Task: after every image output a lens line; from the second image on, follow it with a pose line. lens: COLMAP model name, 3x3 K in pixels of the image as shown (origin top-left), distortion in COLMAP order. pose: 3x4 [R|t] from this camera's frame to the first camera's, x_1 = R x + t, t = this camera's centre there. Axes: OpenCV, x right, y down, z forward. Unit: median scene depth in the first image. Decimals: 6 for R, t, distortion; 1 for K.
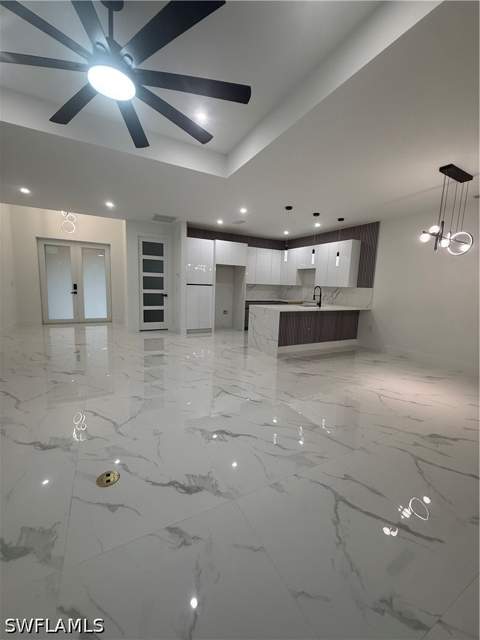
lens RADIAL K [[253.8, 0, 240.9], [0, 253.8, 317.1], [0, 0, 1]] dist [0.002512, 0.000195]
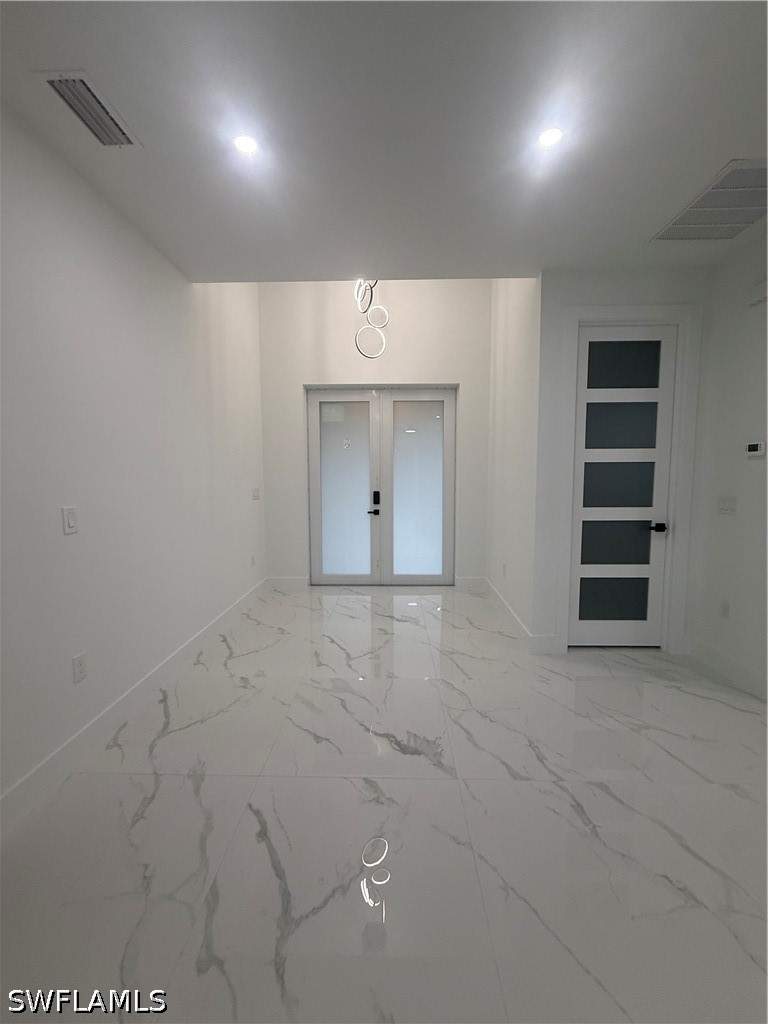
lens RADIAL K [[406.1, 0, 381.7], [0, 406.1, 516.0], [0, 0, 1]] dist [0.002512, 0.000195]
pose [[0.871067, 0.010705, -0.491048, -0.338353], [-0.027868, 0.999229, -0.027653, -0.076175], [0.490373, 0.037772, 0.870694, 0.454763]]
